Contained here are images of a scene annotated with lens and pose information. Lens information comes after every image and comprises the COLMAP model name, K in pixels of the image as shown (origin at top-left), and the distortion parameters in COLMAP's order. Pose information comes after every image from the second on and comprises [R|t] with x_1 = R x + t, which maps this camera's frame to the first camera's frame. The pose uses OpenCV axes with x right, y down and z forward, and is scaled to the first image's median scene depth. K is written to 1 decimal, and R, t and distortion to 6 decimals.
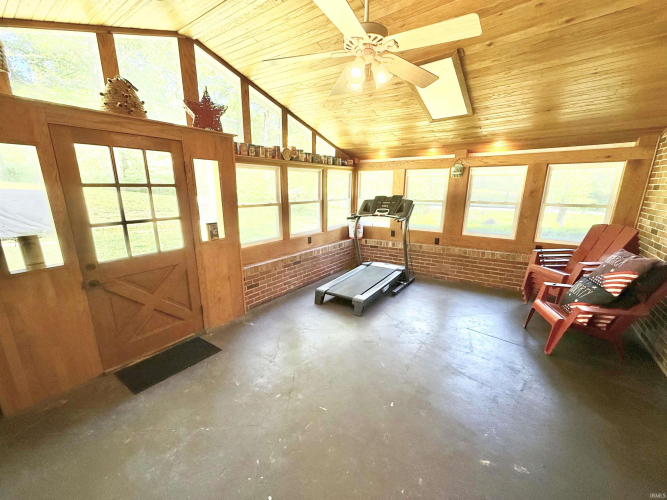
lens RADIAL K [[265.2, 0, 335.0], [0, 265.2, 250.3], [0, 0, 1]] dist [0.000325, -0.000229]
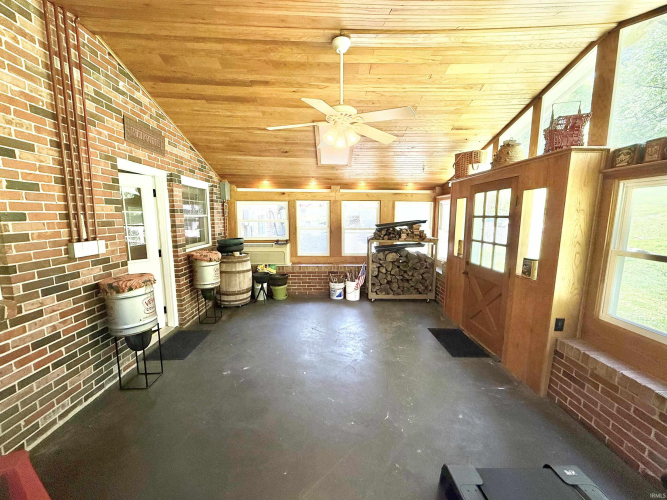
lens RADIAL K [[265.2, 0, 331.2], [0, 265.2, 250.3], [0, 0, 1]] dist [0.000325, -0.000229]
pose [[-0.806876, 0.069743, -0.586589, 0.644236], [-0.145102, 0.939183, 0.311257, -0.340937], [0.572622, 0.336261, -0.747684, 1.411323]]
